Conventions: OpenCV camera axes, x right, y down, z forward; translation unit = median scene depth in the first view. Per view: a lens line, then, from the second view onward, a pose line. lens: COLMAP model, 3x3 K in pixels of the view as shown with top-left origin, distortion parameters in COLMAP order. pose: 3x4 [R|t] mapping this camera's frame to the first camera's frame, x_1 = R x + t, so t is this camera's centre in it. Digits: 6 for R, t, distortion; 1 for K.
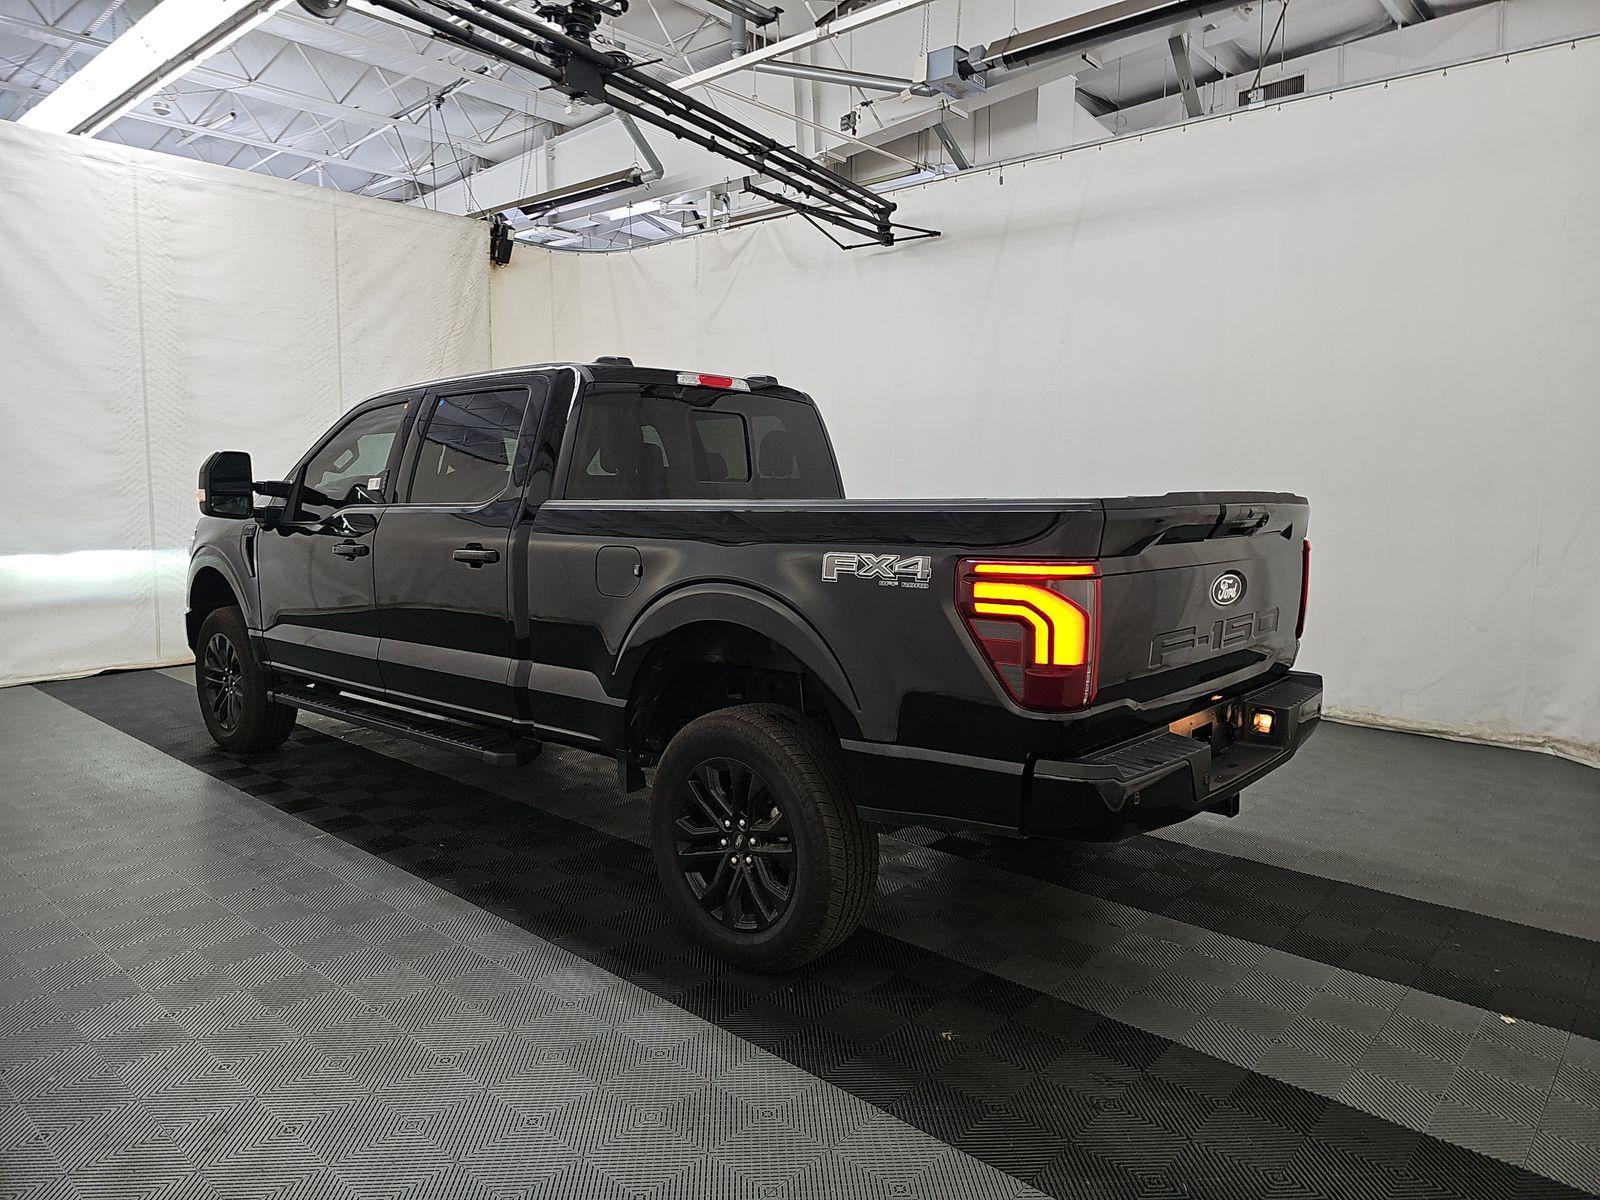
lens RADIAL K [[1069.7, 0, 800.0], [0, 1069.7, 600.0], [0, 0, 1]] dist [0.059000, -0.079814]
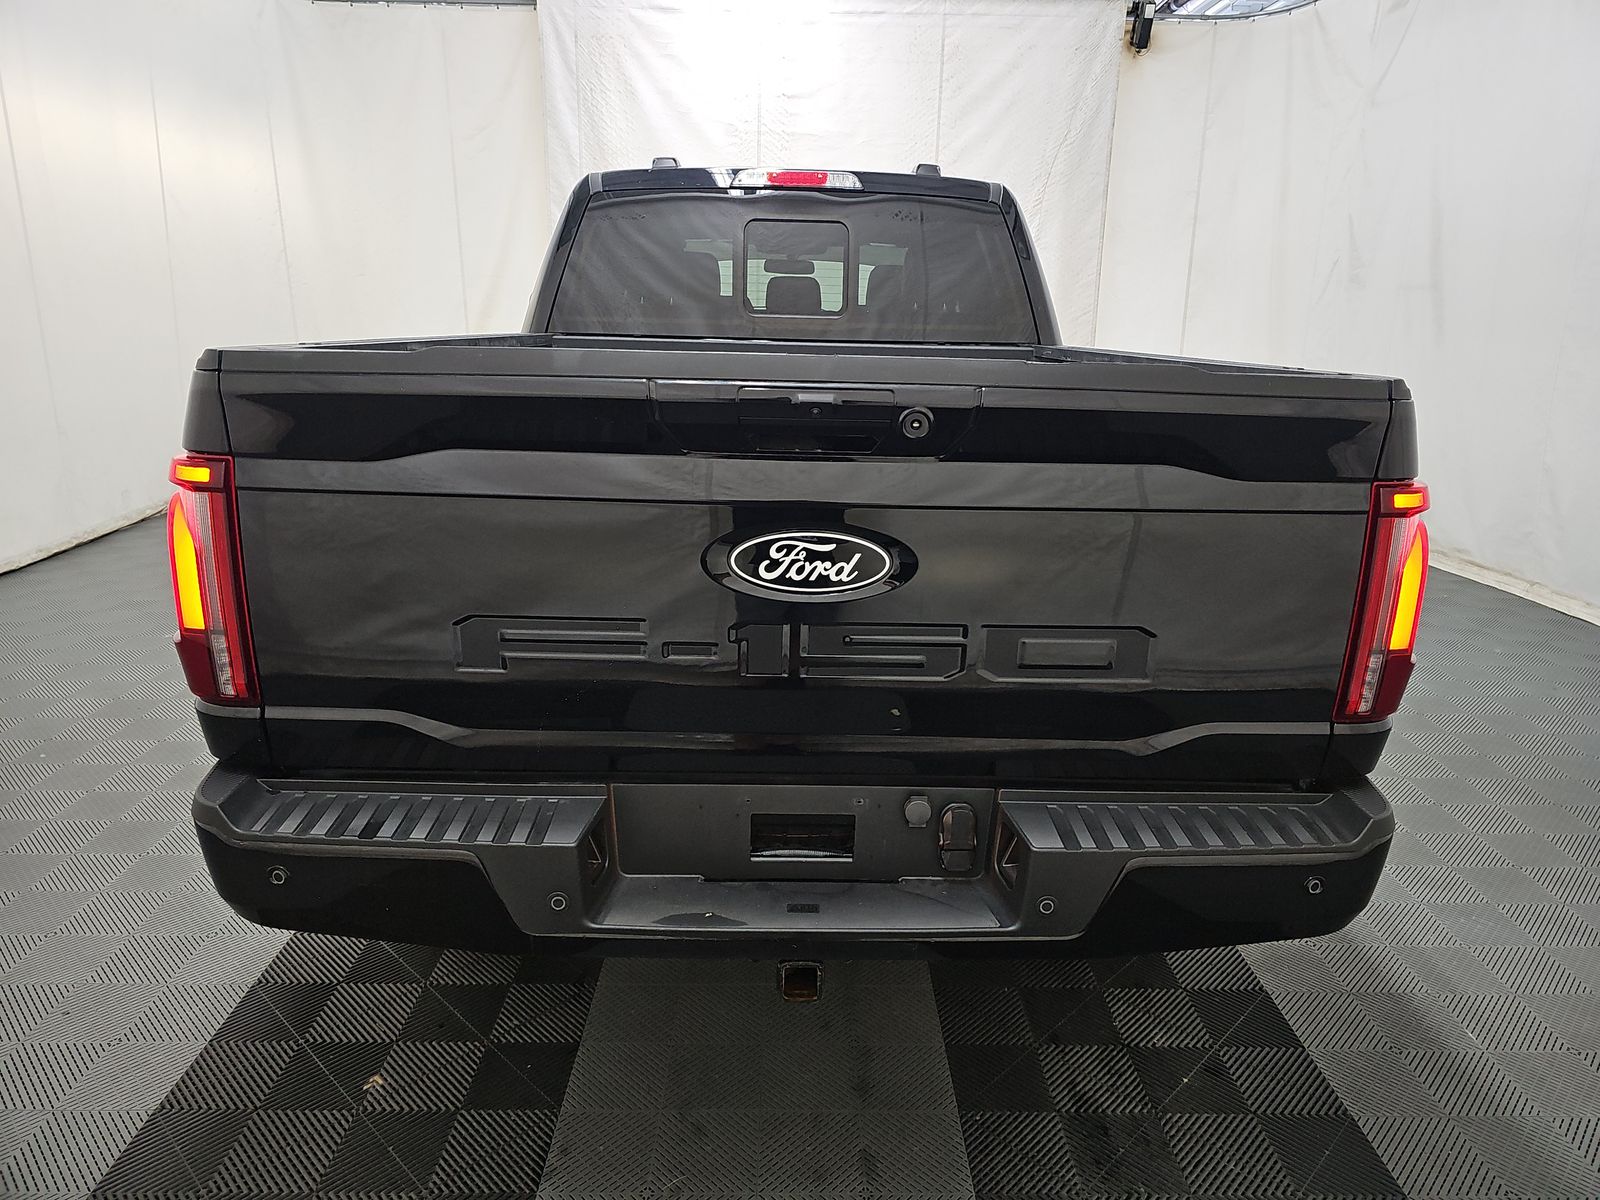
lens RADIAL K [[1048.5, 0, 800.0], [0, 1048.5, 600.0], [0, 0, 1]] dist [-0.001169, -0.000794]
pose [[0.670074, 0.206765, -0.712916, 0.284762], [-0.090548, 0.976018, 0.197965, -0.034041], [0.736751, -0.068098, 0.672726, 0.271966]]
